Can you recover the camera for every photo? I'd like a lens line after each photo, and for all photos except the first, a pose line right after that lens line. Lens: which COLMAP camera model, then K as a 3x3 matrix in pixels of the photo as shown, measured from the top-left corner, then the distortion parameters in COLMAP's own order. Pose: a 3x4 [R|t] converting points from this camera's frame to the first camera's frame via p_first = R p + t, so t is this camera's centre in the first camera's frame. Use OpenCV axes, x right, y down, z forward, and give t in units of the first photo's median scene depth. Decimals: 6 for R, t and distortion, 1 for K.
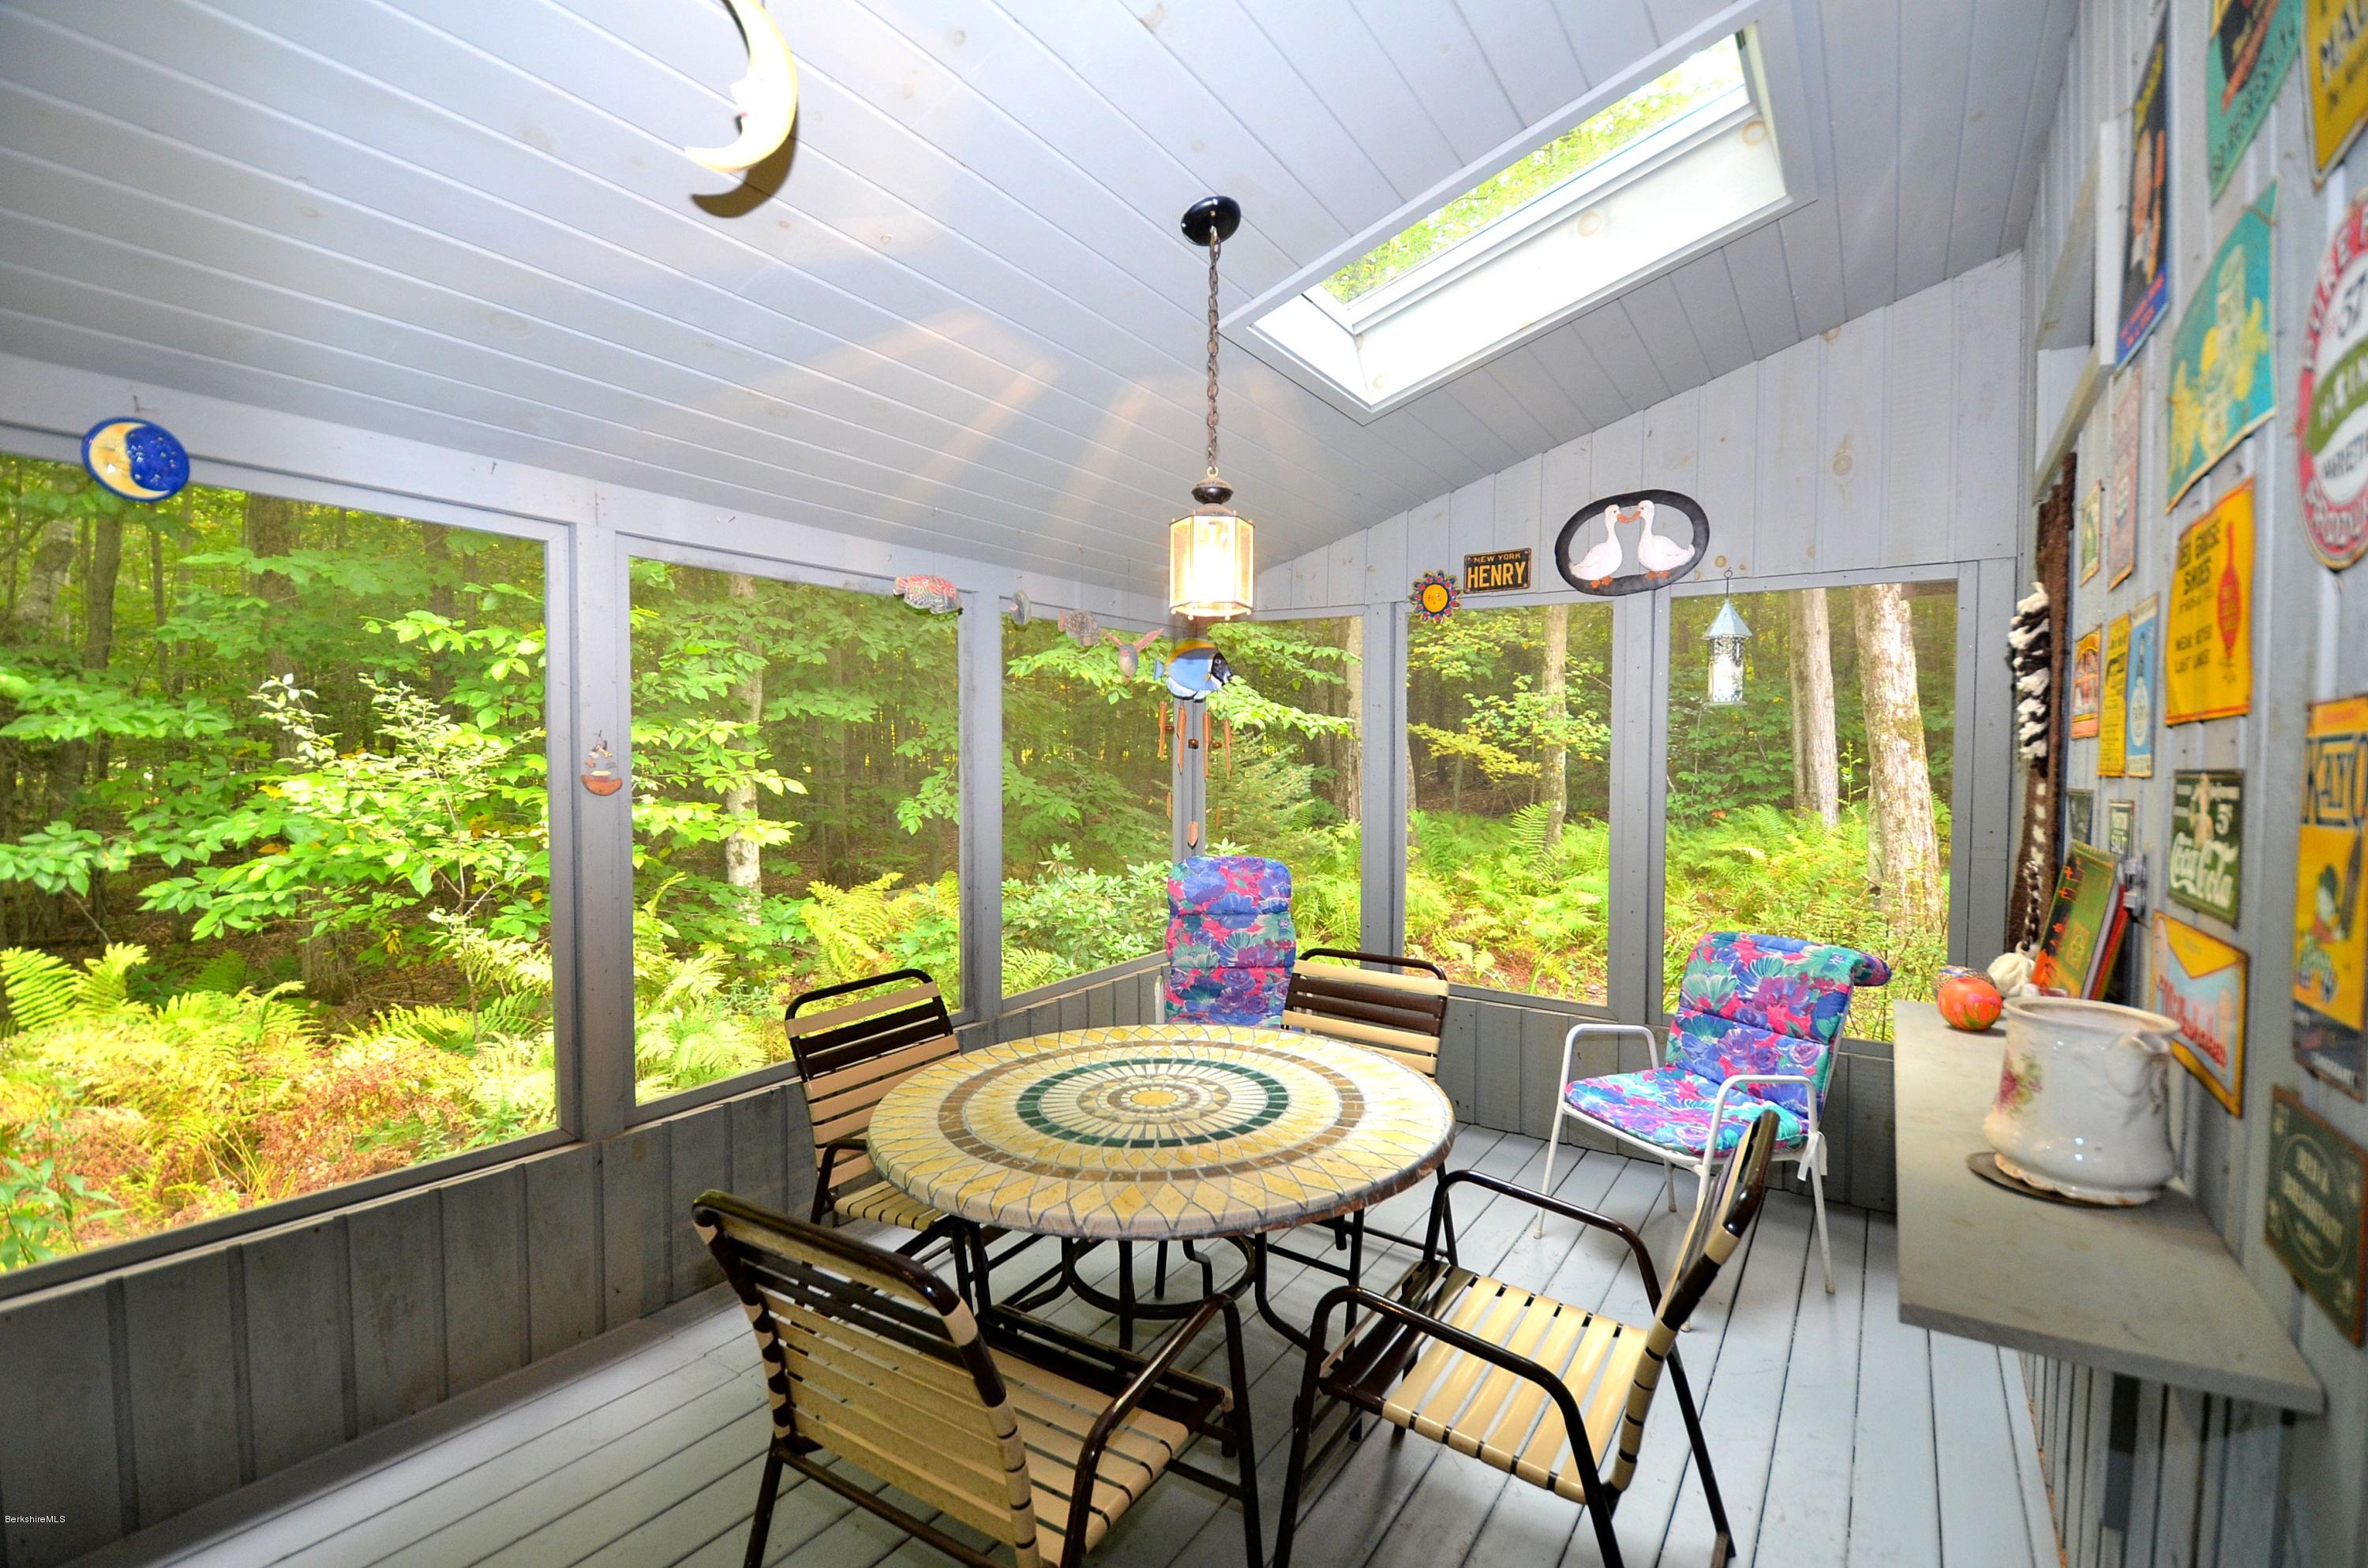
lens RADIAL K [[1026.7, 0, 1185.1], [0, 1026.7, 793.7], [0, 0, 1]] dist [0.011718, -0.017972]
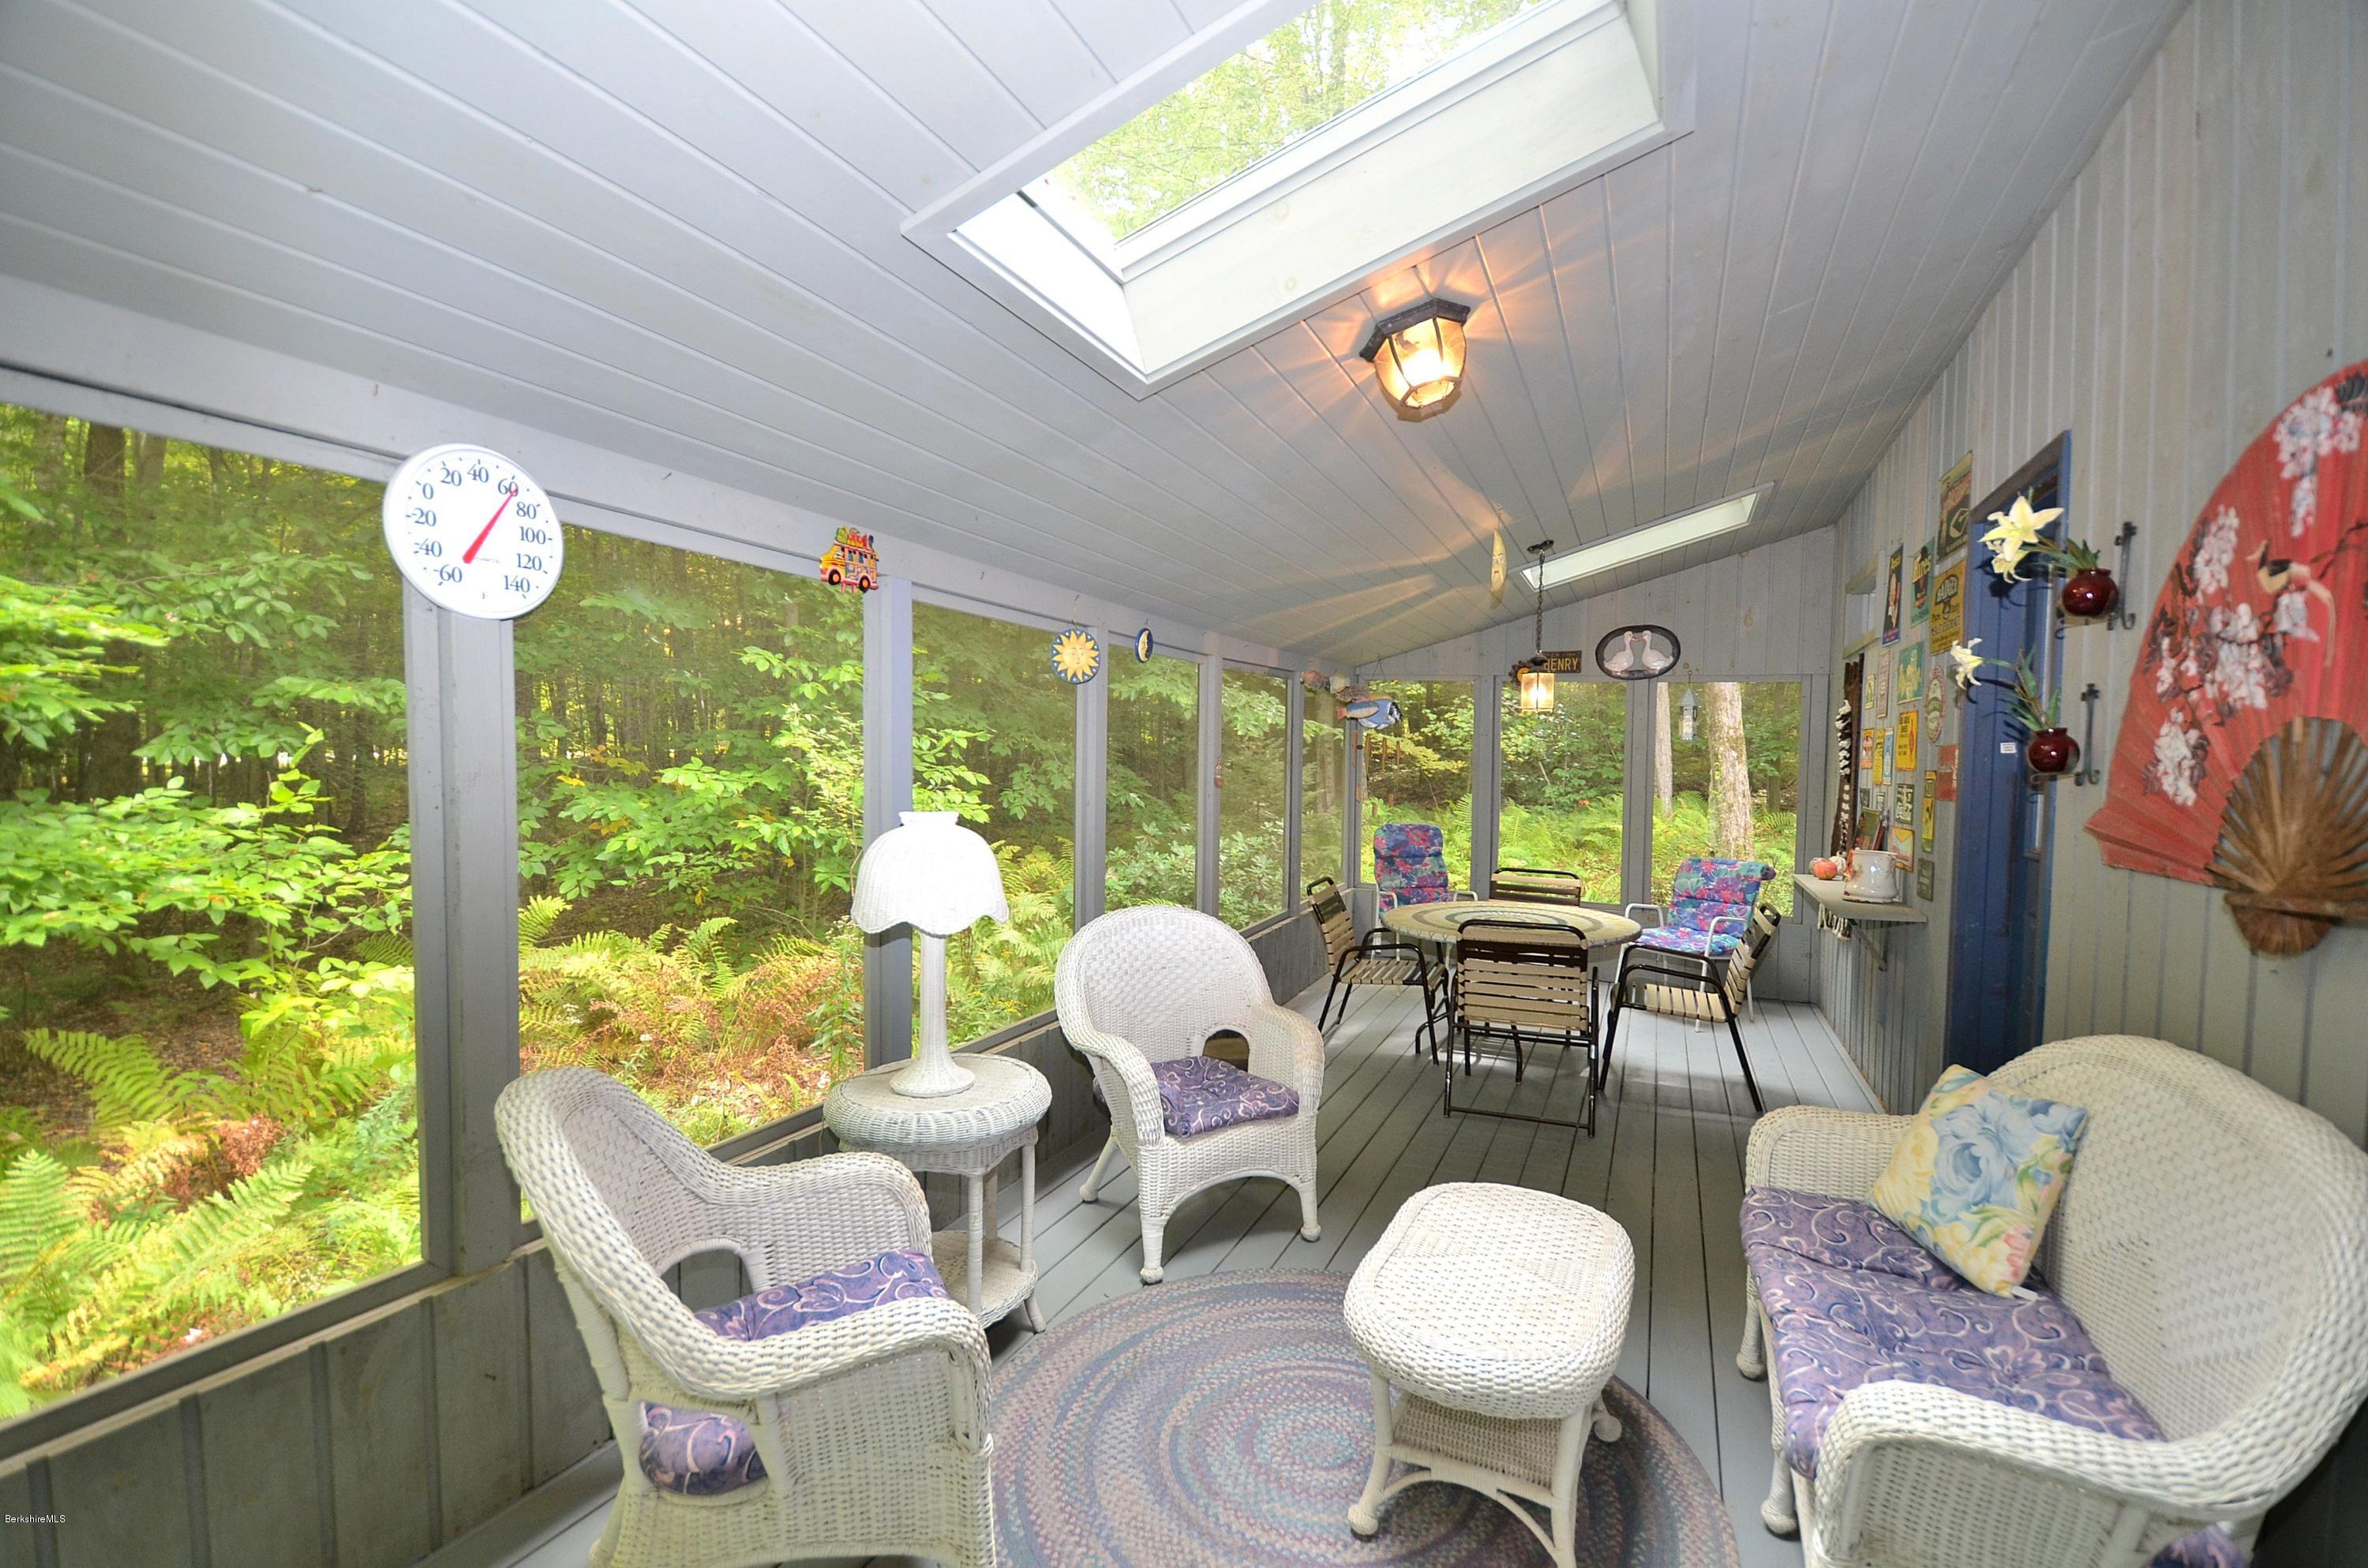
lens RADIAL K [[1026.7, 0, 1181.4], [0, 1026.7, 790.8], [0, 0, 1]] dist [0.011718, -0.017972]
pose [[0.986767, 0.003047, 0.162117, -0.708118], [-0.004346, 0.999961, 0.007658, -0.005267], [-0.162087, -0.008261, 0.986742, -0.728204]]
